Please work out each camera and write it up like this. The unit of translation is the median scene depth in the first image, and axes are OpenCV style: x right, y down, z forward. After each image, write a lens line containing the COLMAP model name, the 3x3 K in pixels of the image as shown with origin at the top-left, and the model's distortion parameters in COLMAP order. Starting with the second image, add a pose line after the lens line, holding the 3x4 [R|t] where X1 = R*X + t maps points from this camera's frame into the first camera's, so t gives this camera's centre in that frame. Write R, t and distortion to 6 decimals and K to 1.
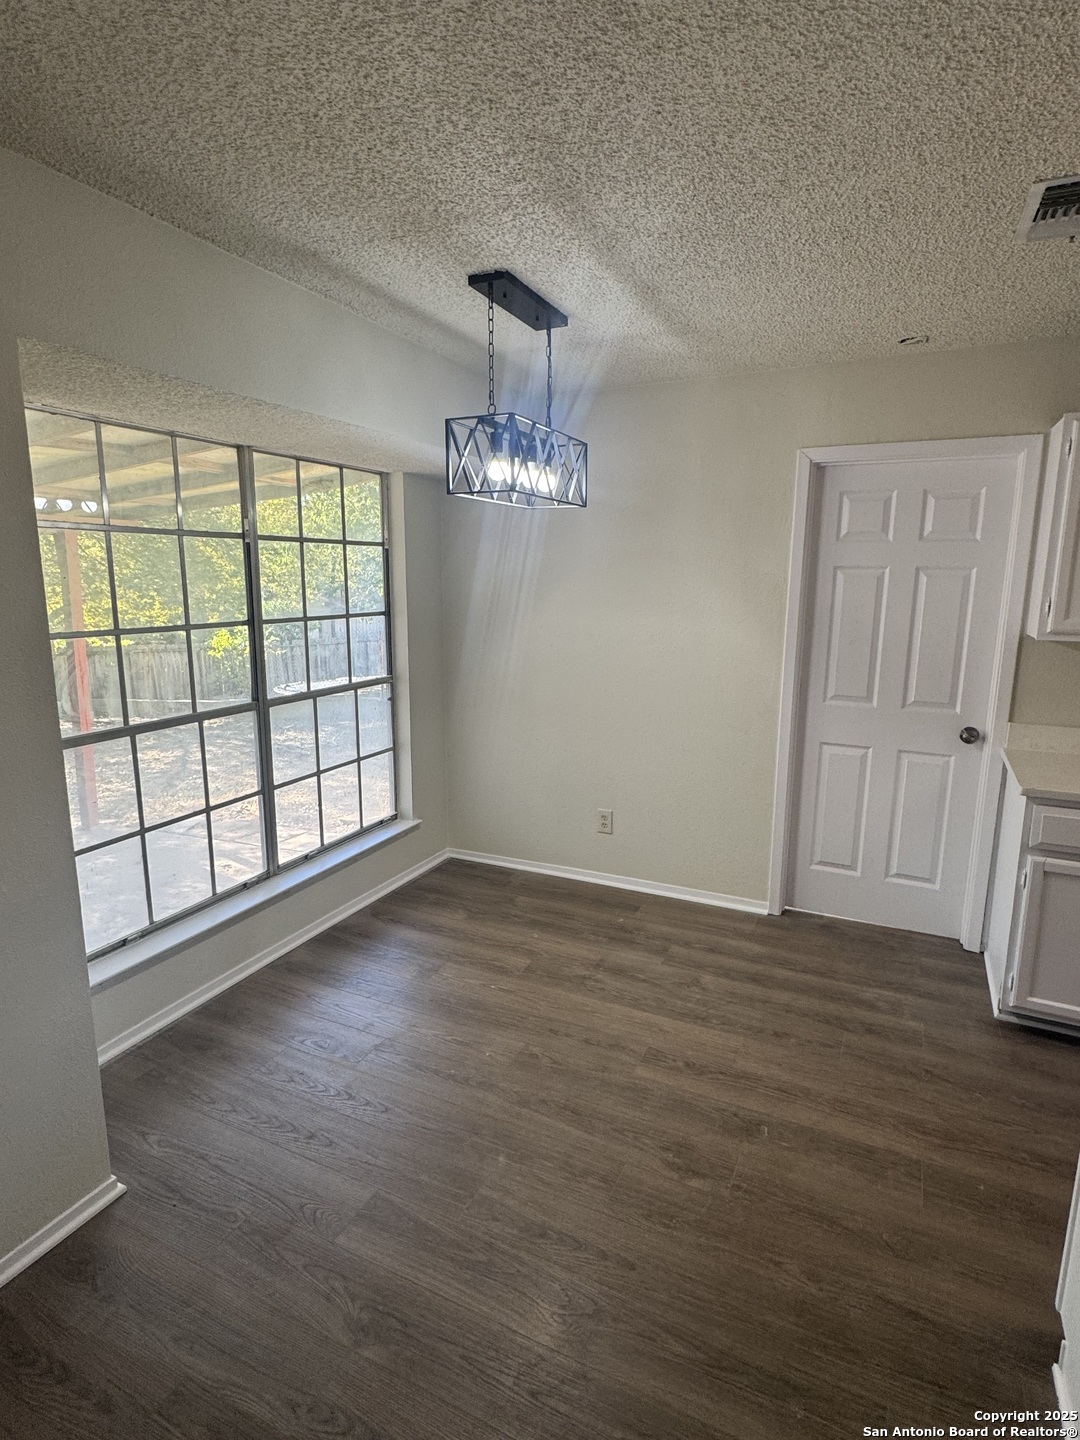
lens RADIAL K [[750.0, 0, 550.2], [0, 750.0, 724.7], [0, 0, 1]] dist [-0.004700, 0.001635]
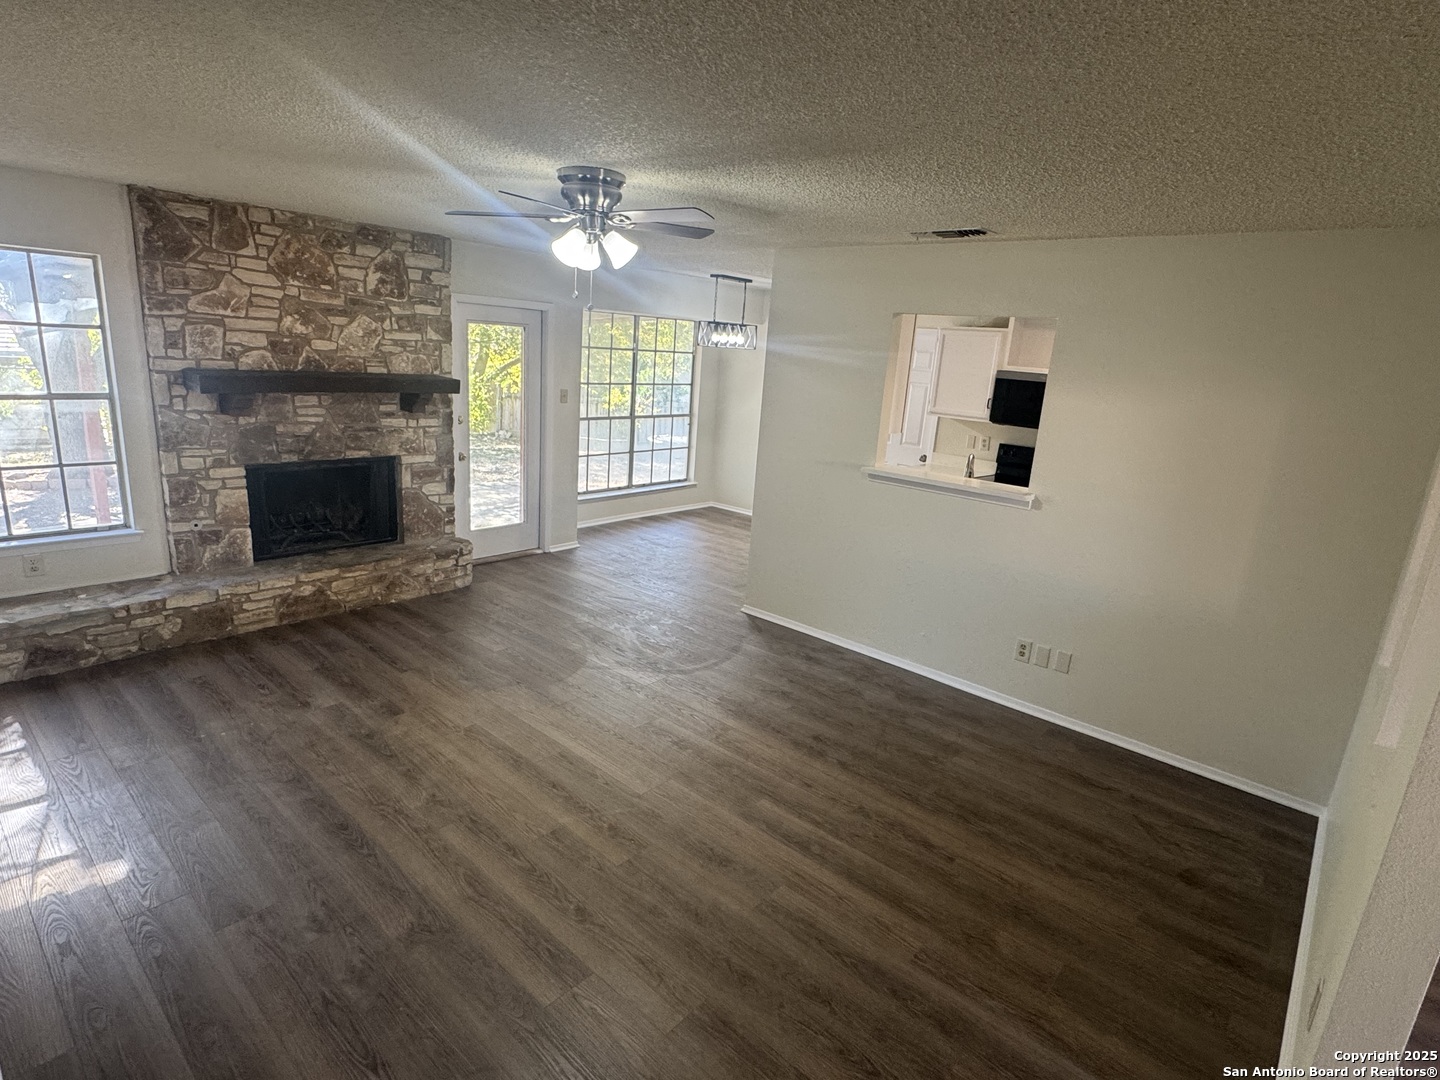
lens RADIAL K [[750.0, 0, 720.5], [0, 750.0, 536.3], [0, 0, 1]] dist [-0.004700, 0.001635]
pose [[0.961921, 0.126927, -0.242067, 0.538397], [-0.116073, 0.991508, 0.058644, 0.183409], [0.247455, -0.028313, 0.968486, -1.331466]]
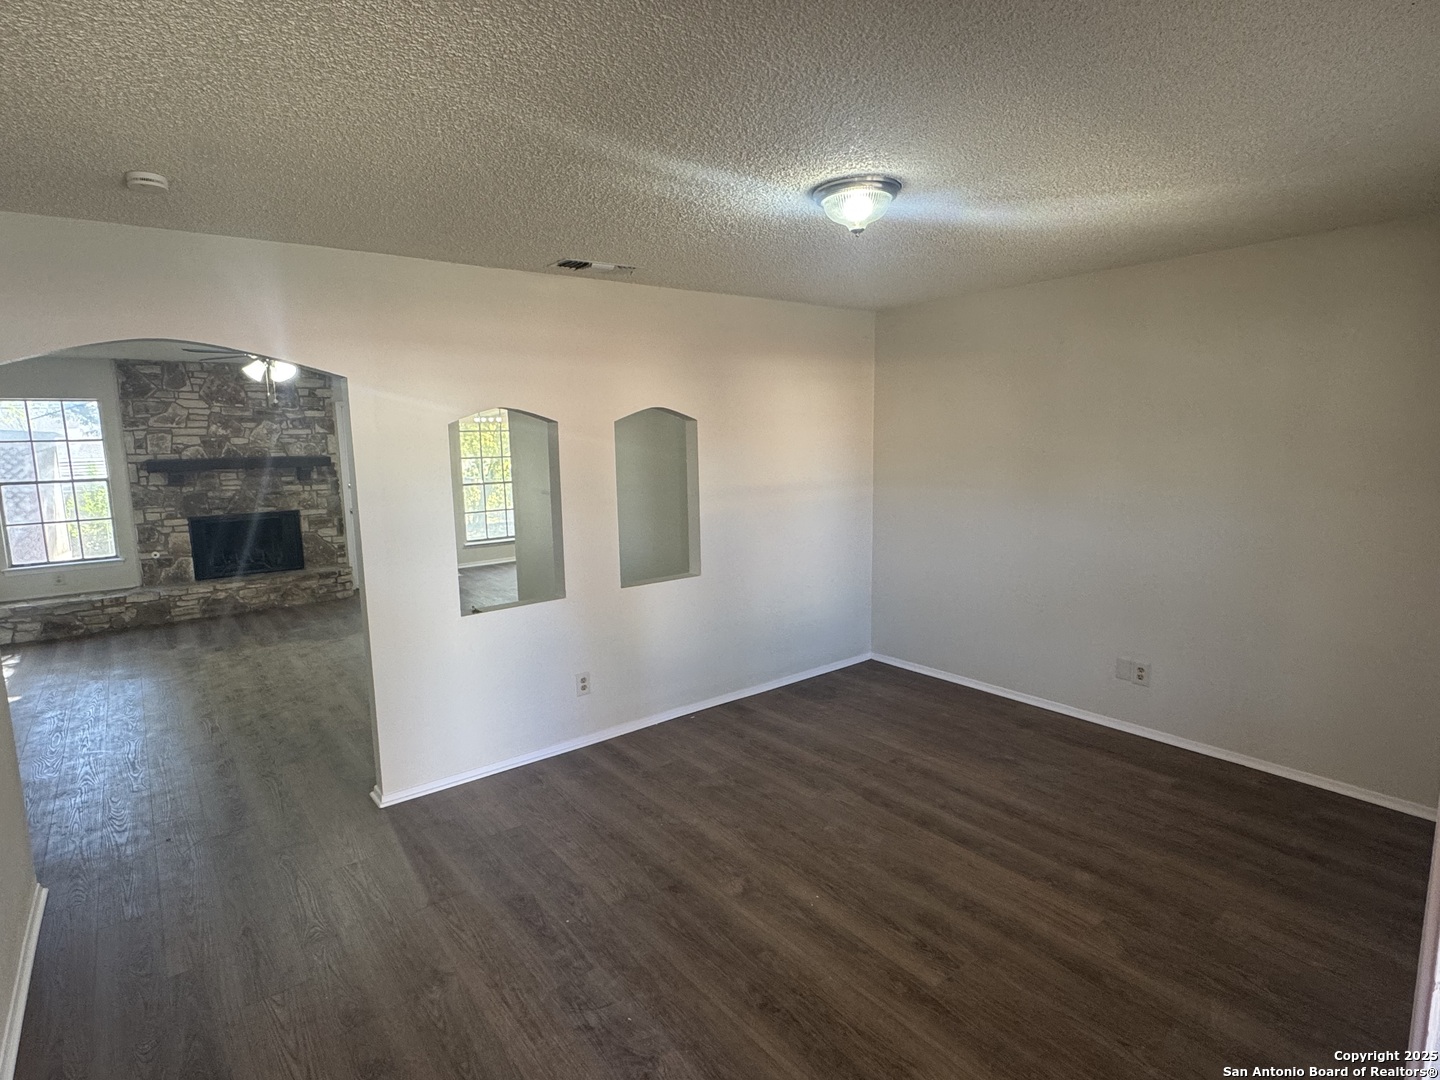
lens RADIAL K [[750.0, 0, 718.6], [0, 750.0, 538.5], [0, 0, 1]] dist [-0.004700, 0.001635]
pose [[0.898120, 0.040749, -0.437858, 1.760551], [-0.062631, 0.997400, -0.035646, 0.280609], [0.435267, 0.059438, 0.898337, -1.515699]]
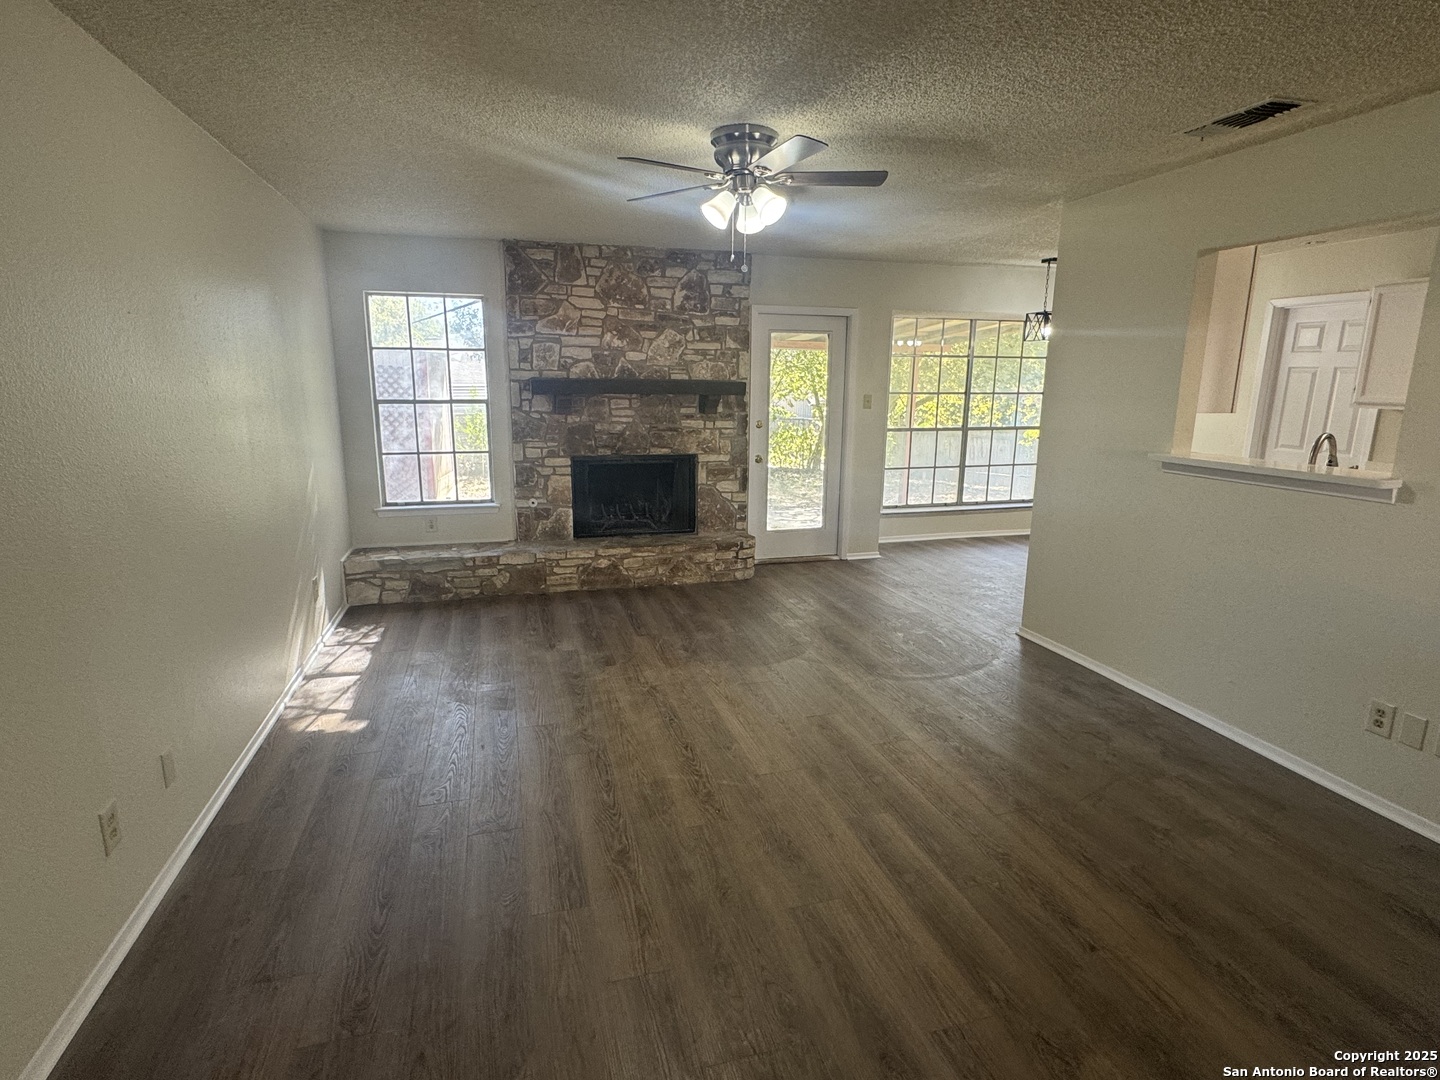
lens RADIAL K [[750.0, 0, 720.3], [0, 750.0, 539.2], [0, 0, 1]] dist [-0.004700, 0.001635]
pose [[0.667882, 0.158967, -0.727092, 0.832554], [-0.150055, 0.985623, 0.077656, 0.239507], [0.728984, 0.057239, 0.682133, -1.096693]]
